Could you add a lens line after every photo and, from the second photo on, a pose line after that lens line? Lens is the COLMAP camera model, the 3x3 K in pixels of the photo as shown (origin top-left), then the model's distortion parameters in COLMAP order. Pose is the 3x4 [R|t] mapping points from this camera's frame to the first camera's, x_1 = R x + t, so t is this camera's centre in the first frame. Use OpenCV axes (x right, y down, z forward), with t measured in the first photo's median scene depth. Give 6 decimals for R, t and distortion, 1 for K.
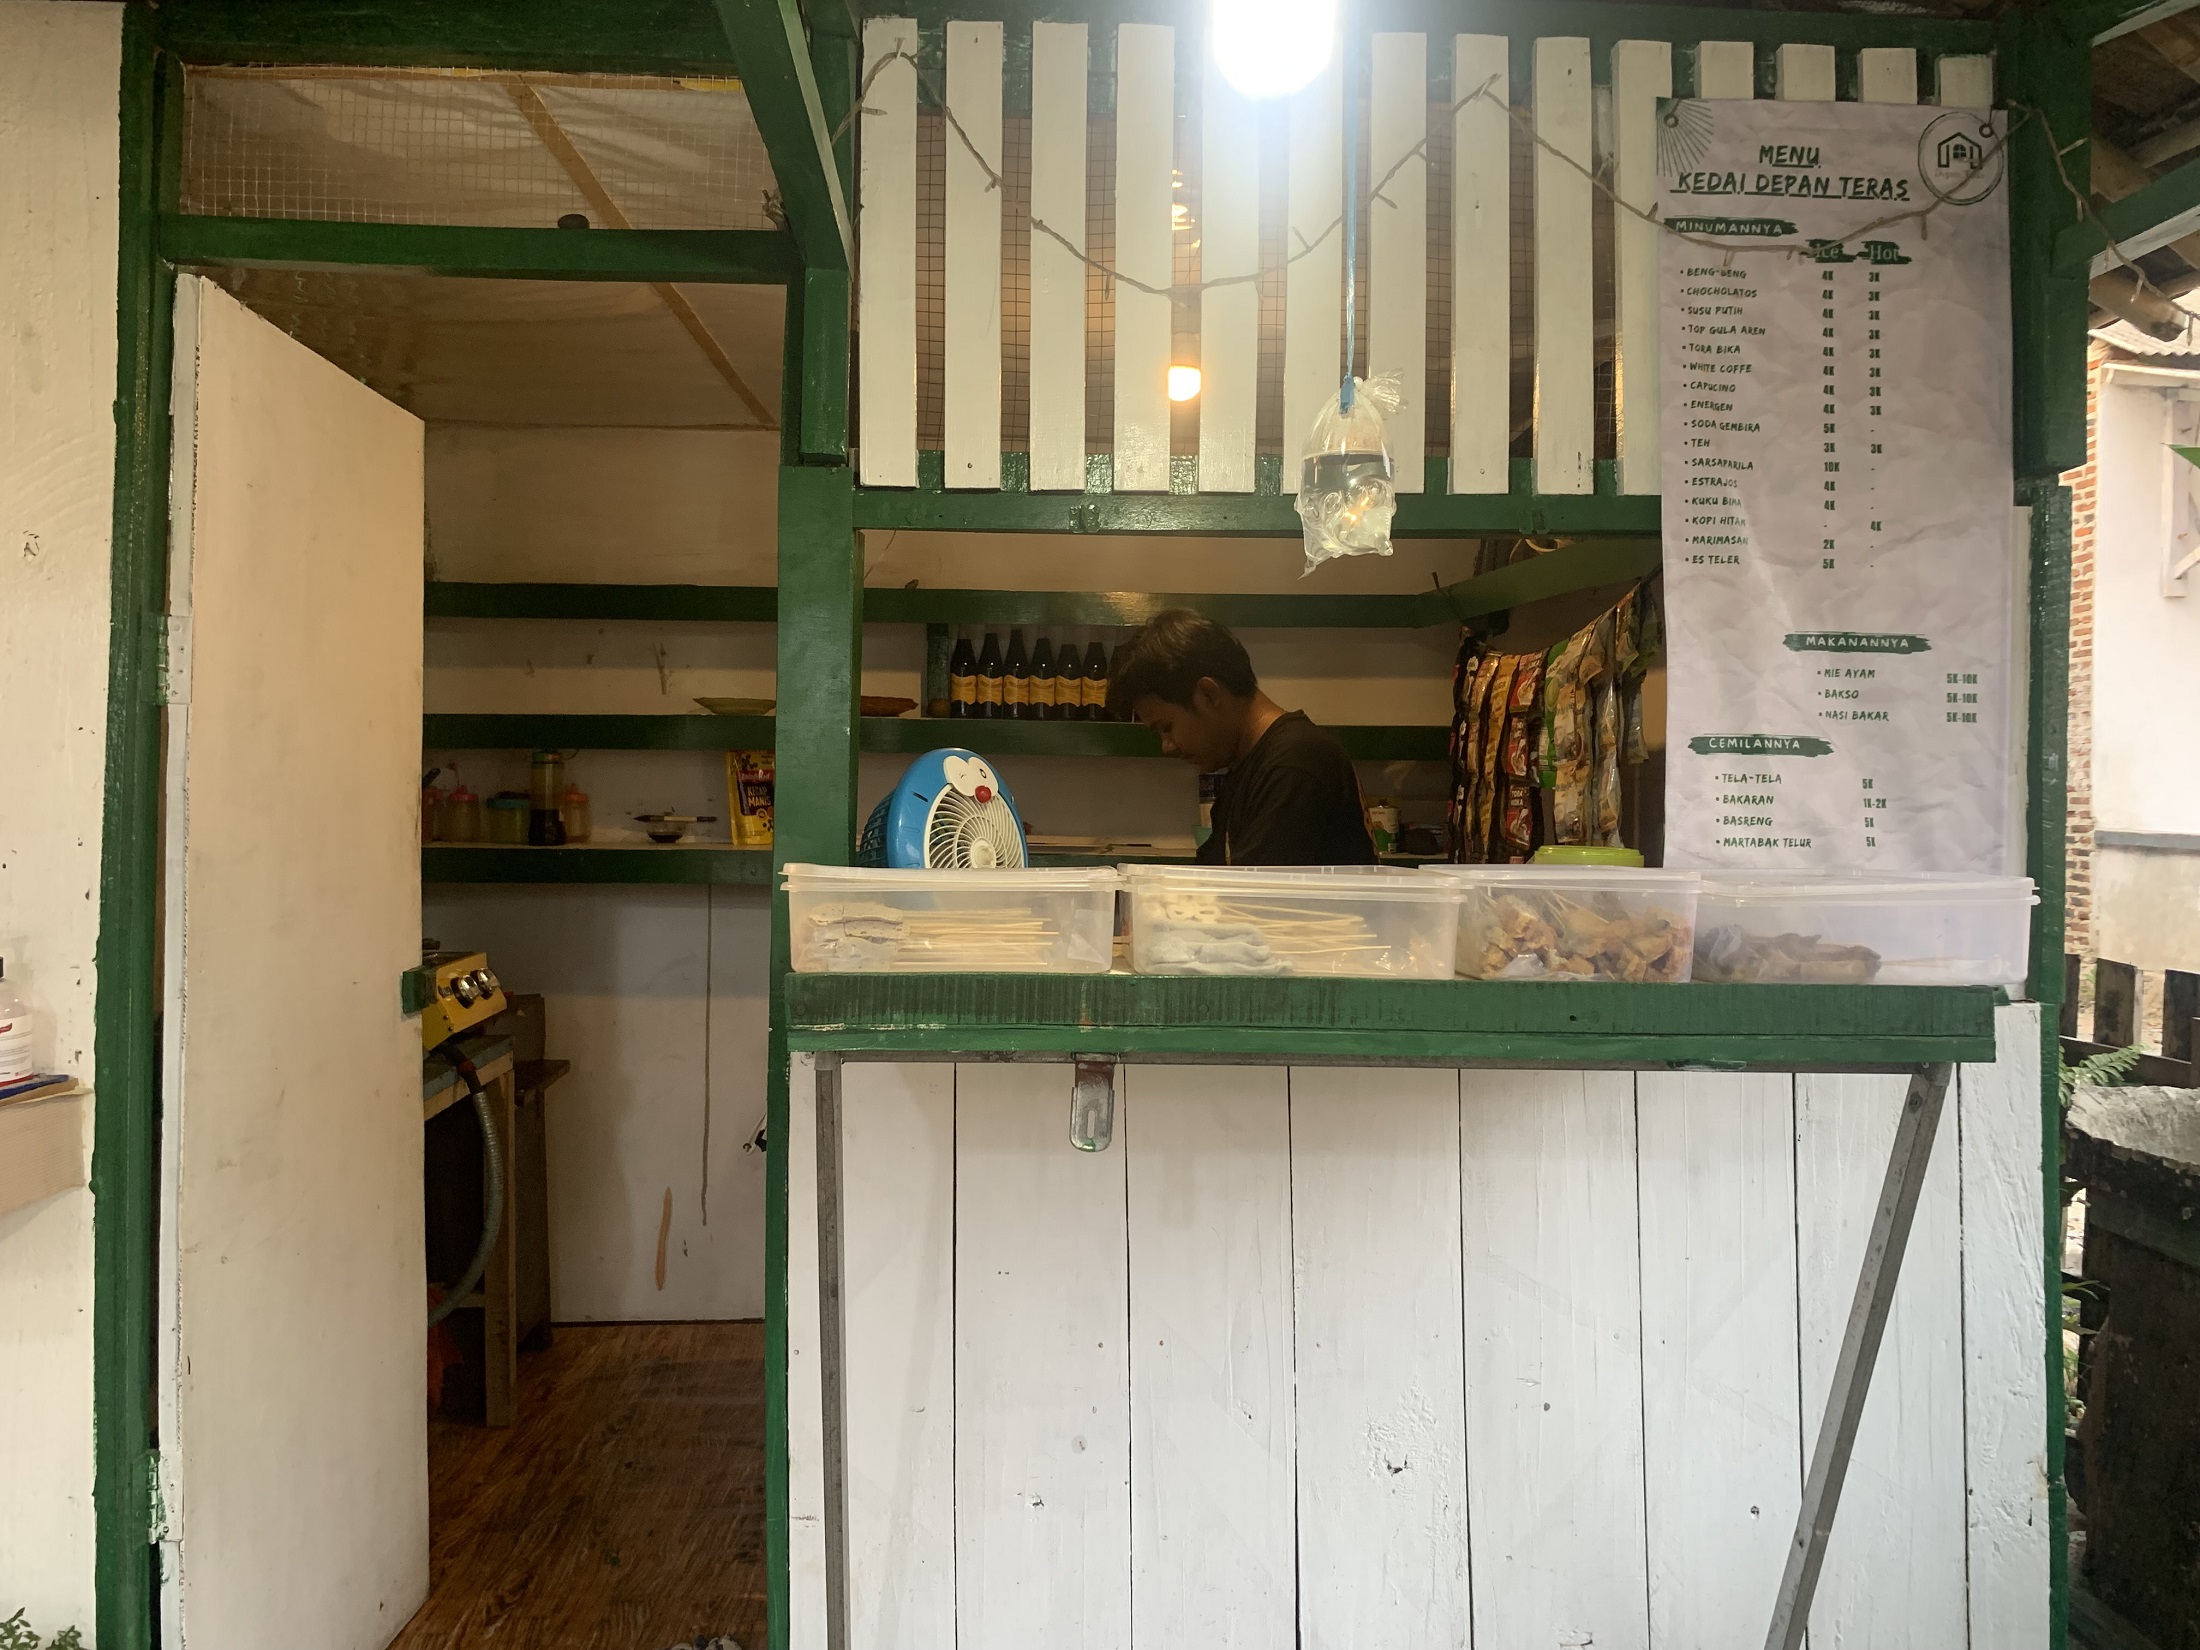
lens RADIAL K [[1673.8, 0, 1102.7], [0, 1673.8, 817.9], [0, 0, 1]] dist [0.080684, -0.135487]
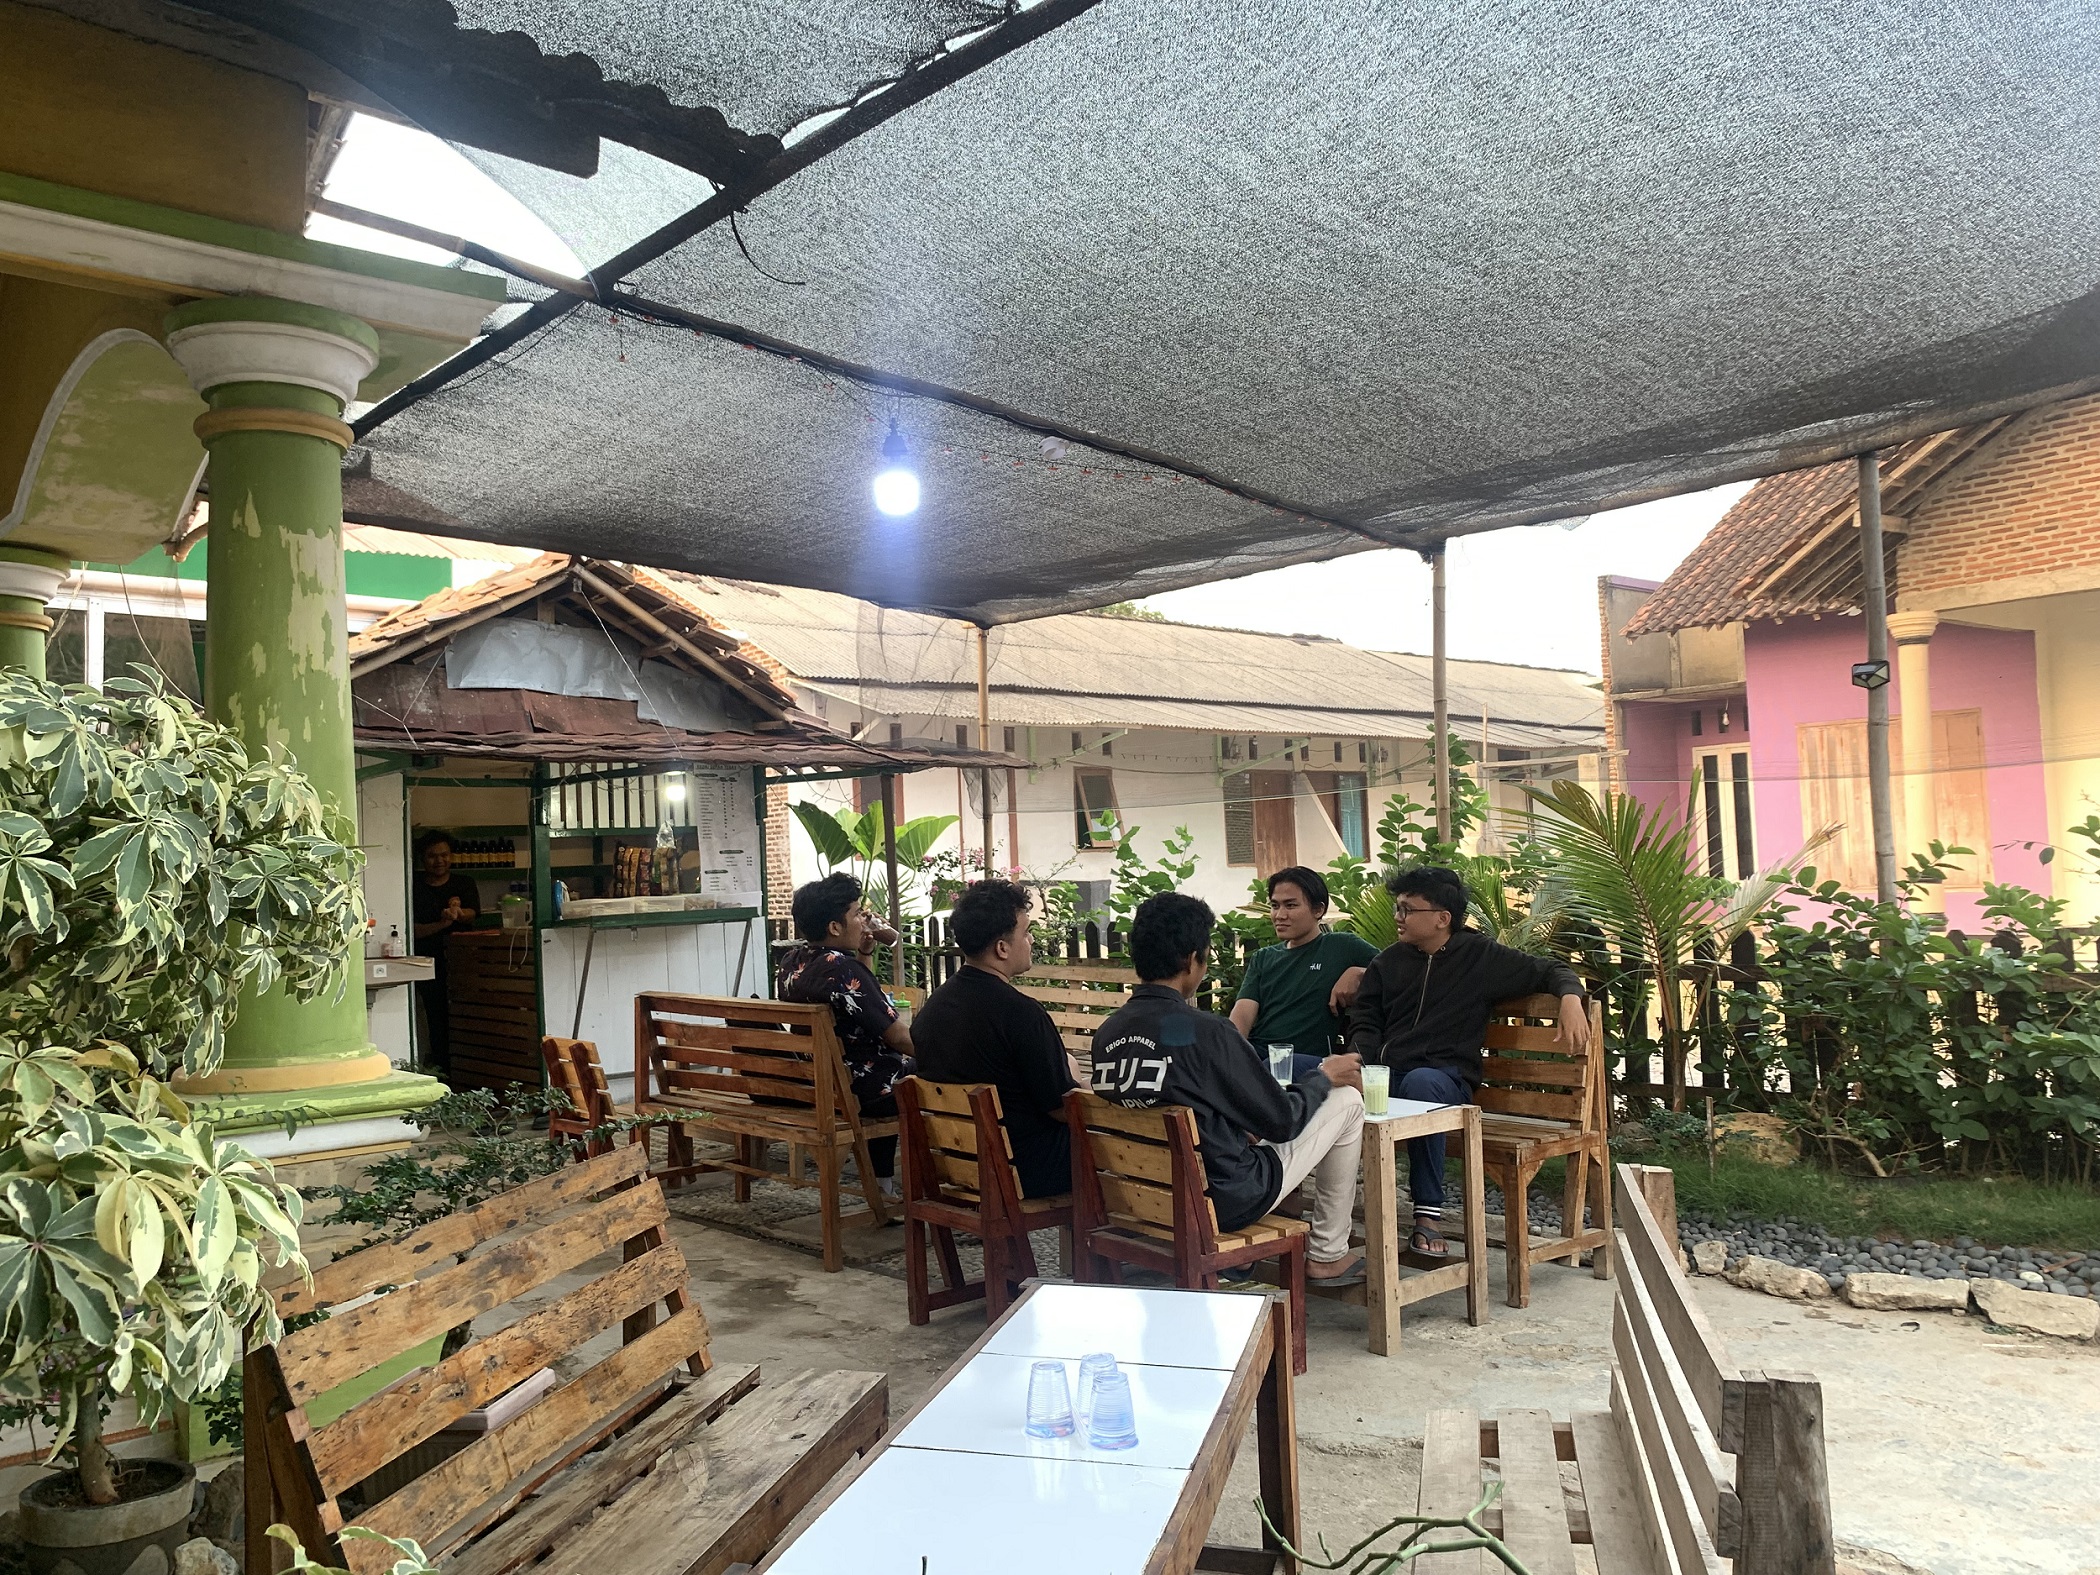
lens RADIAL K [[1602.9, 0, 1050.0], [0, 1602.9, 787.5], [0, 0, 1]] dist [0.054103, -0.063872]
pose [[0.786372, -0.015253, 0.617565, -1.765182], [0.060573, 0.996782, -0.052510, 0.019076], [-0.614777, 0.078700, 0.784765, -3.371864]]
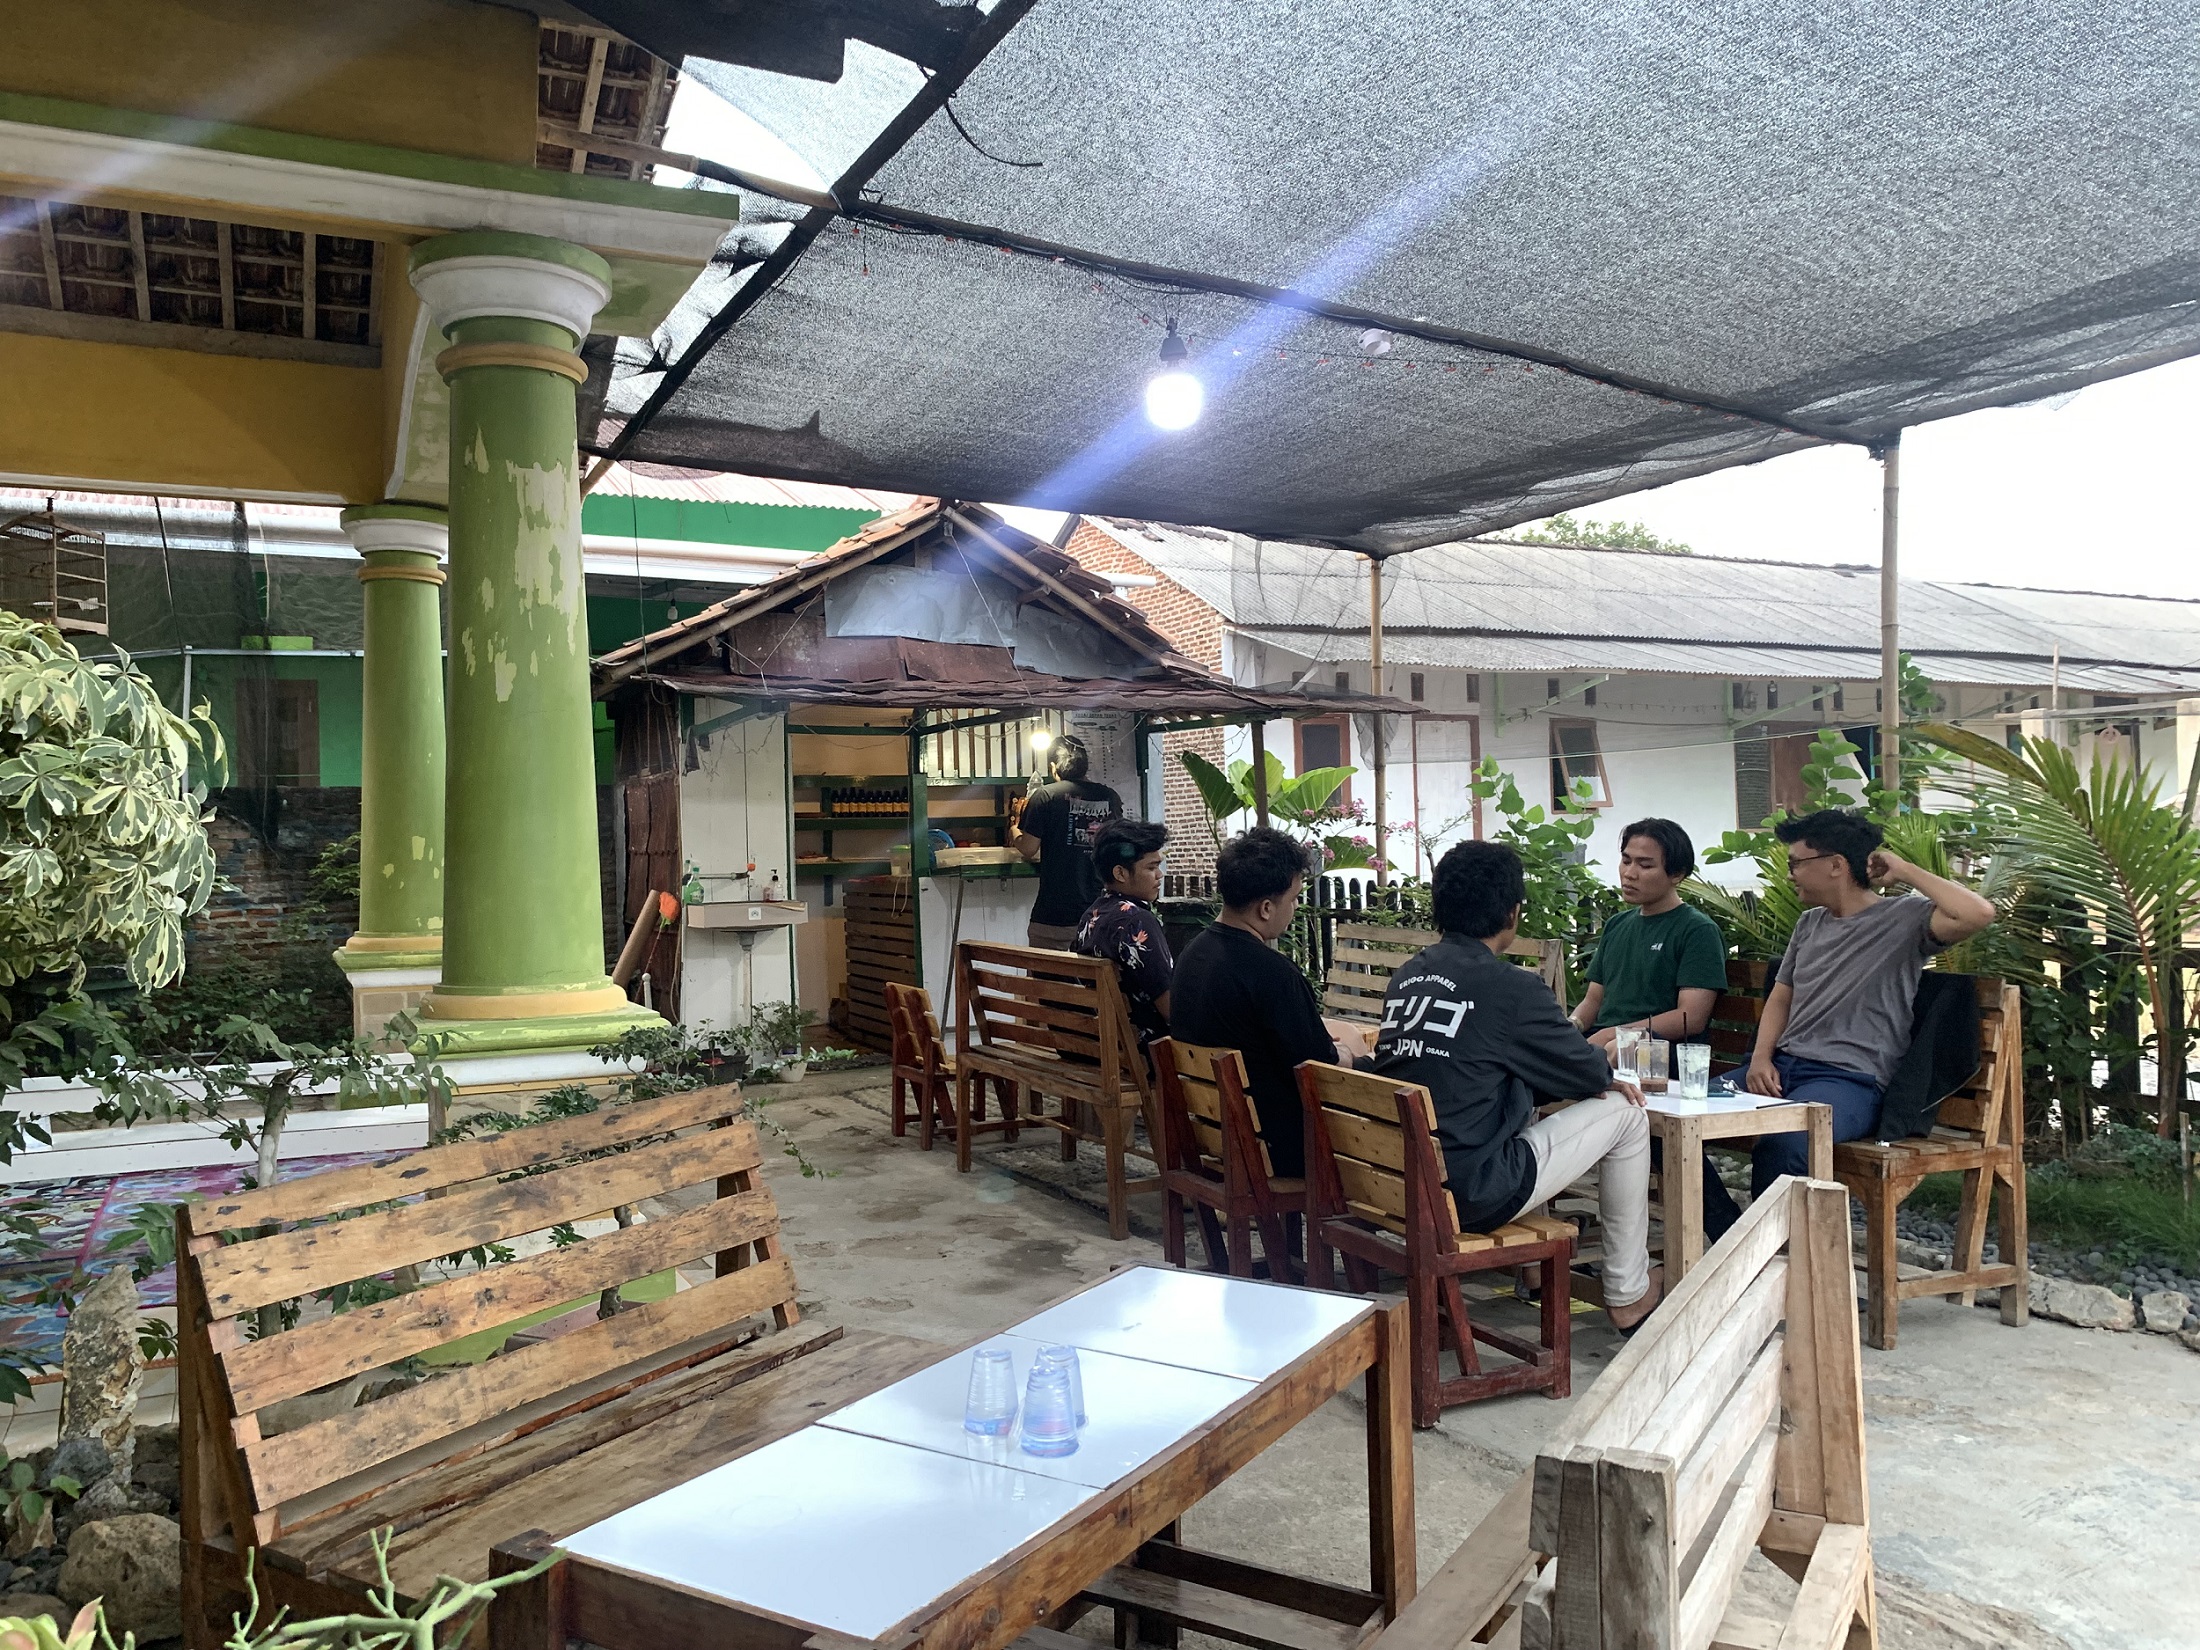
lens RADIAL K [[1673.8, 0, 1102.7], [0, 1673.8, 817.9], [0, 0, 1]] dist [0.080684, -0.135487]
pose [[0.924815, -0.031488, 0.379111, -1.410956], [0.043995, 0.998734, -0.024371, 0.060269], [-0.377863, 0.039218, 0.925030, -3.446736]]
